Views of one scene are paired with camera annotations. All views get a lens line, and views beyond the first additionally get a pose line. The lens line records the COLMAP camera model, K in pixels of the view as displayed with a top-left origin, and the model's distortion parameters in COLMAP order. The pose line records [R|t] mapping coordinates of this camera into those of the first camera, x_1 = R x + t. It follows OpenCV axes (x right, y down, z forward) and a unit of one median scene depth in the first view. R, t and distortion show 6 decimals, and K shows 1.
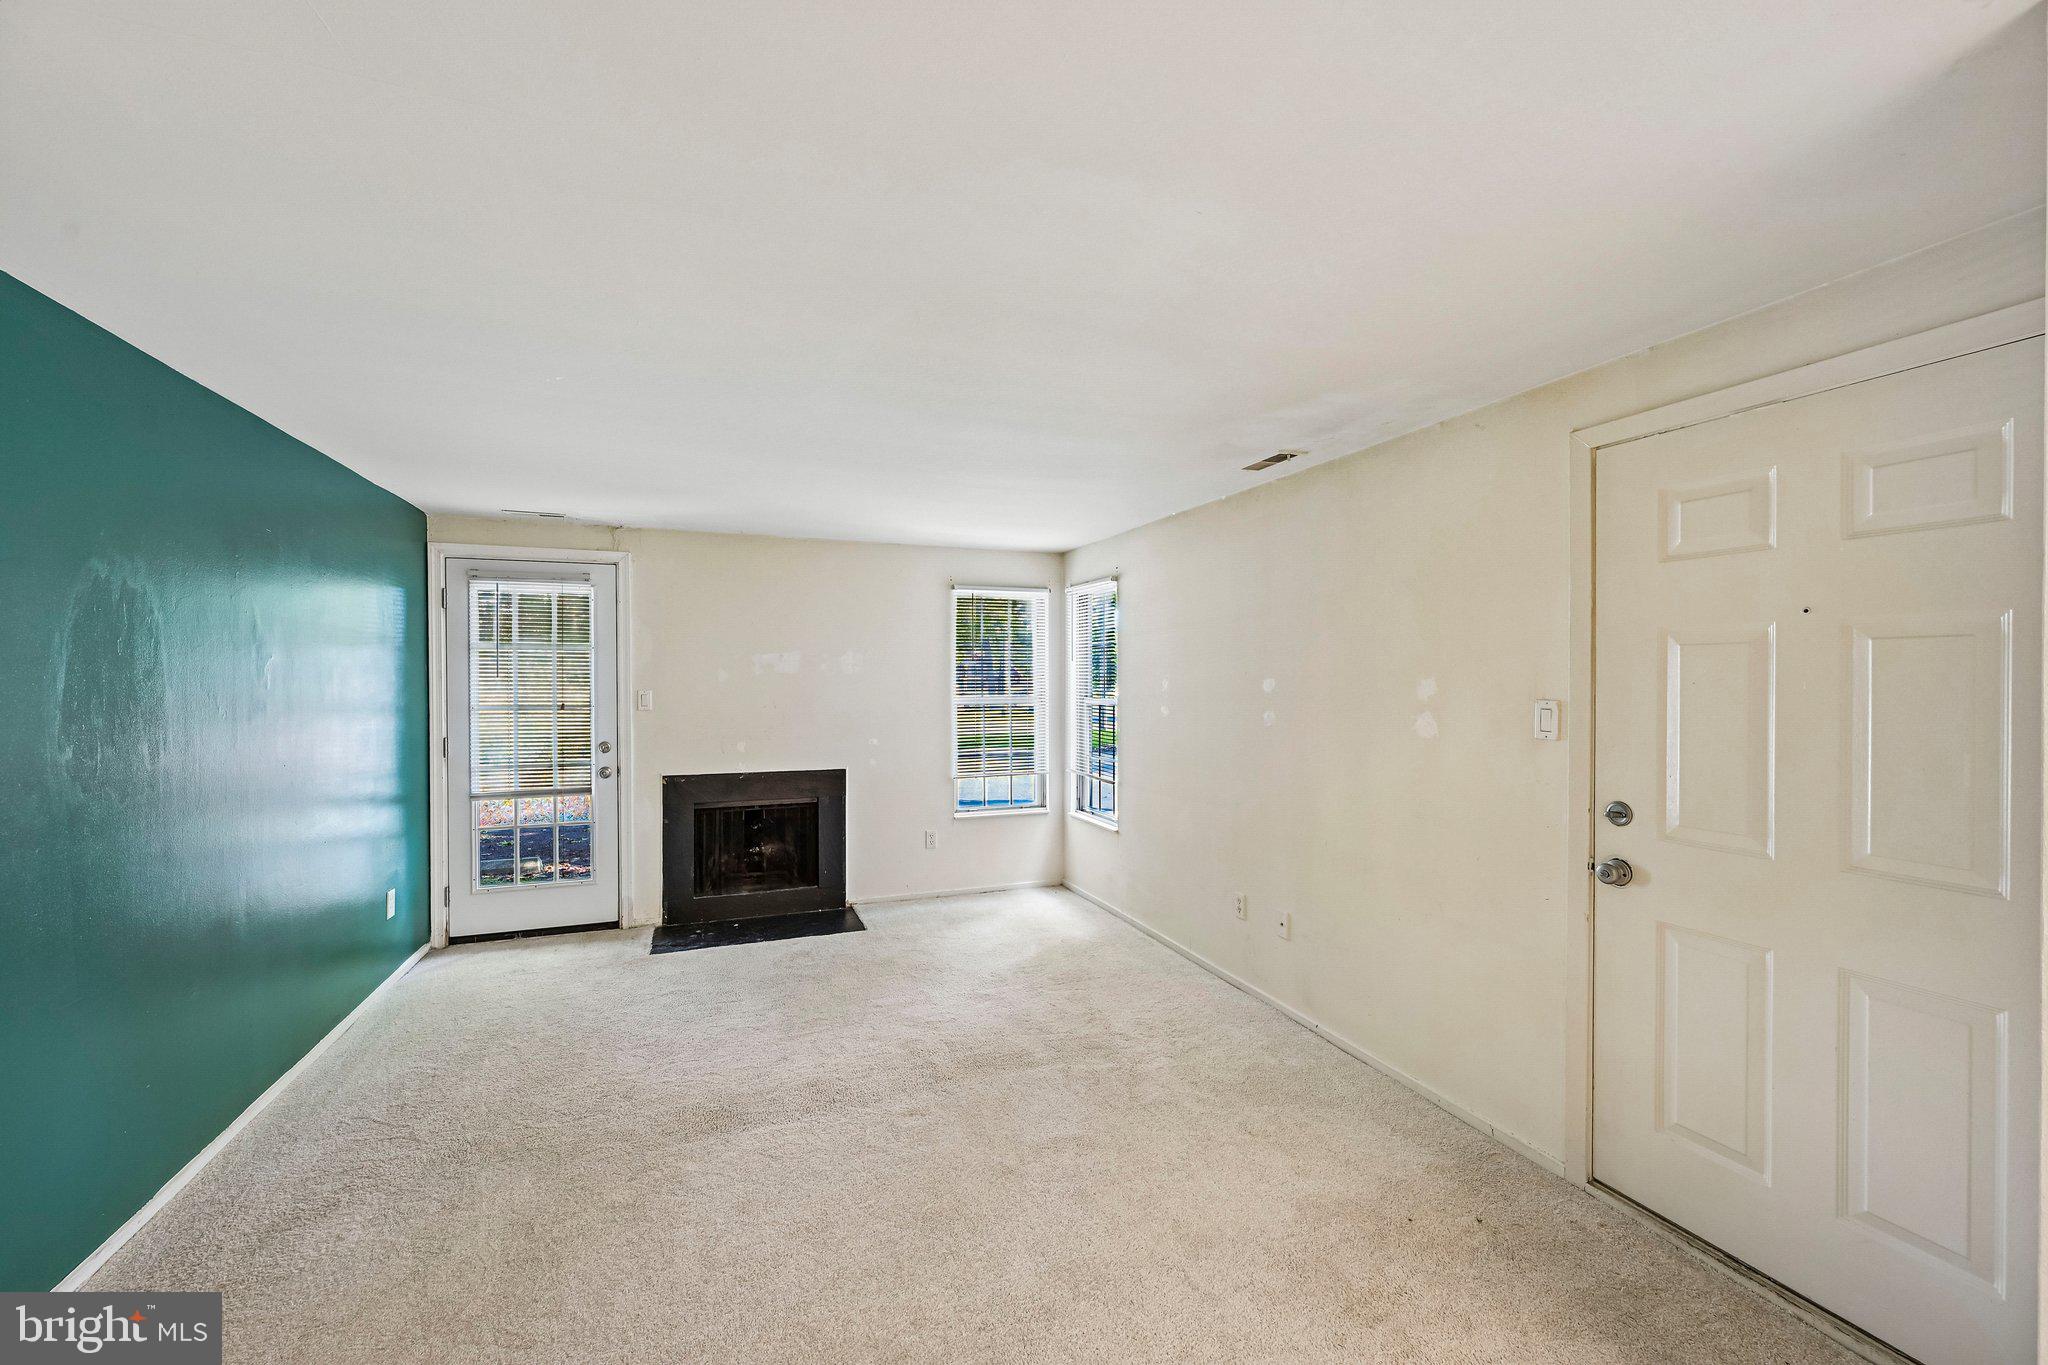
lens RADIAL K [[798.6, 0, 1024.0], [0, 798.6, 682.5], [0, 0, 1]] dist [-0.001407, 0.000088]
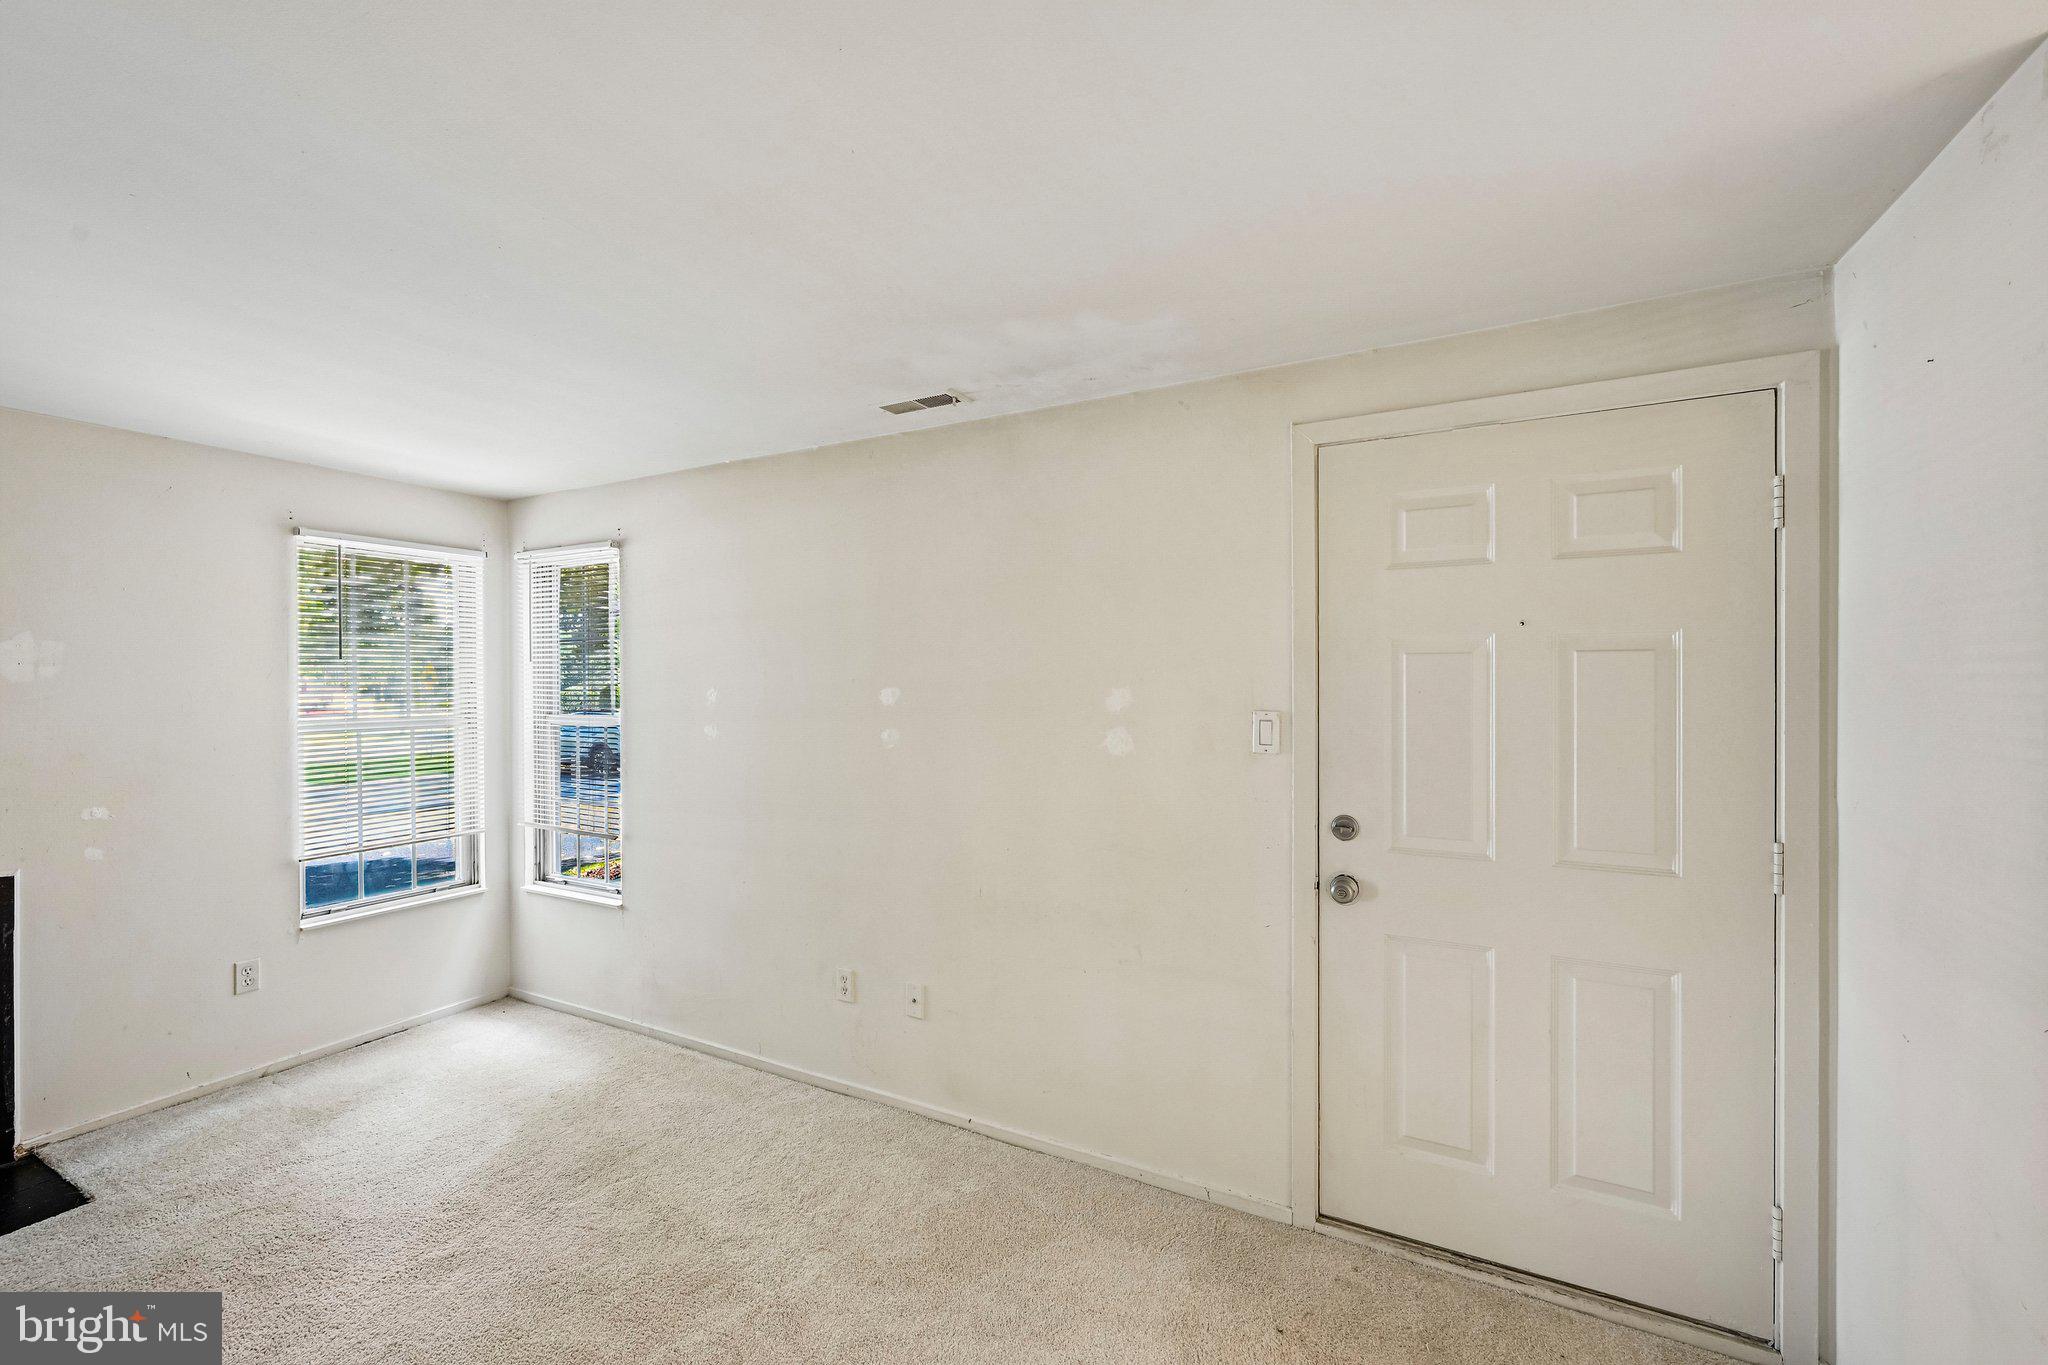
lens RADIAL K [[819.6, 0, 1020.0], [0, 819.6, 687.5], [0, 0, 1]] dist [-0.000674, -0.000332]
pose [[0.755693, -0.003415, 0.654918, -0.102076], [0.005291, 0.999986, -0.000890, -0.003219], [-0.654905, 0.004138, 0.755700, 0.263184]]
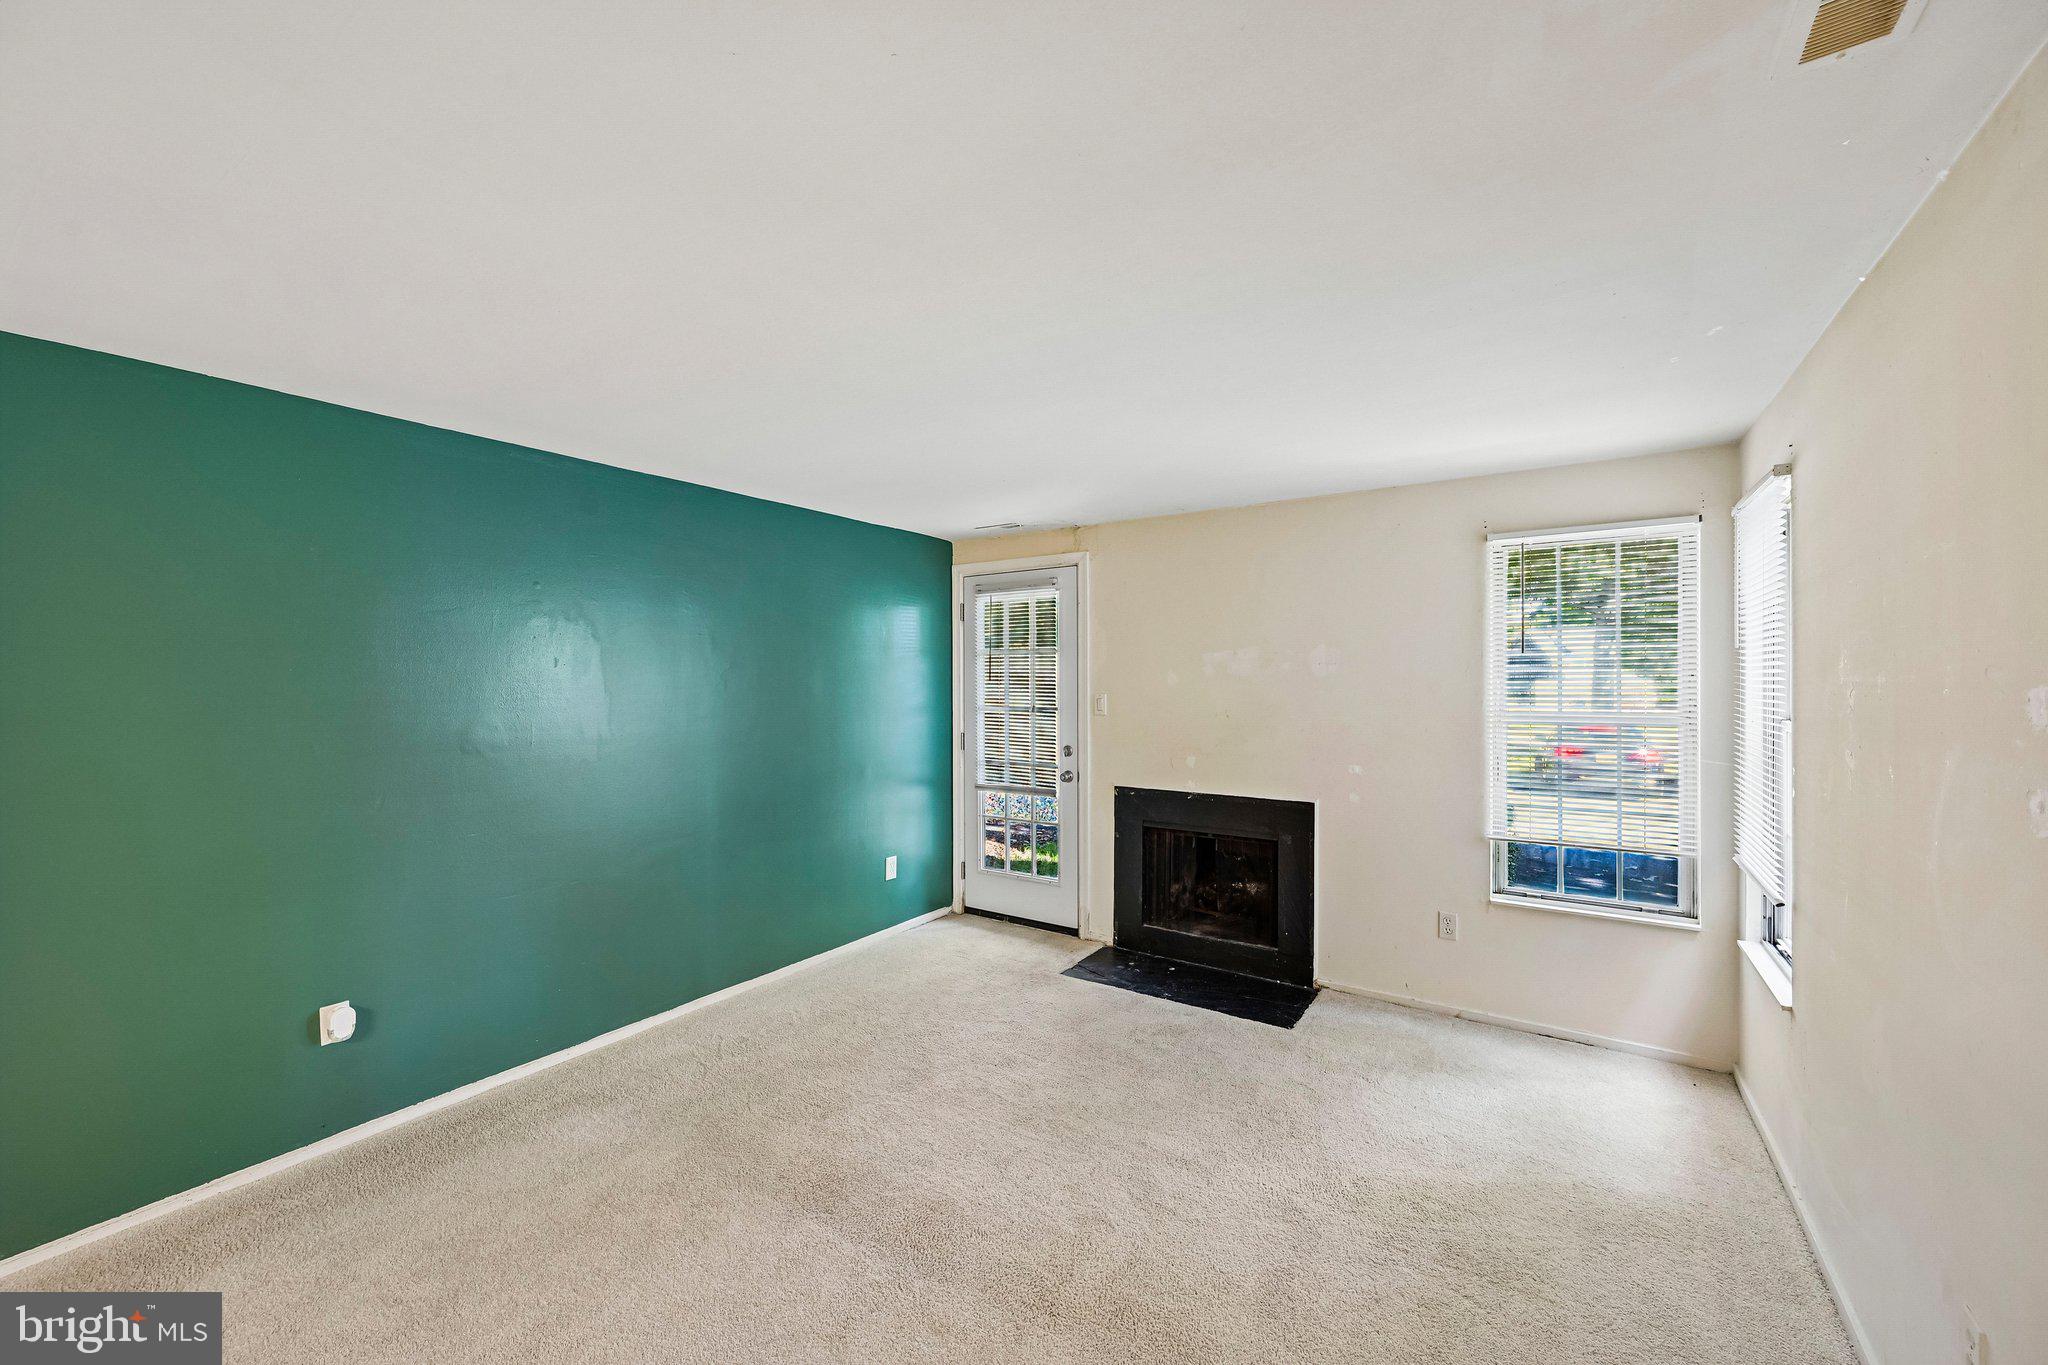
lens RADIAL K [[798.6, 0, 1024.0], [0, 798.6, 682.5], [0, 0, 1]] dist [-0.001407, 0.000088]
pose [[0.566446, 0.001278, -0.824098, 0.283352], [-0.002067, 0.999998, 0.000130, -0.004142], [0.824096, 0.001630, 0.566447, 0.422873]]
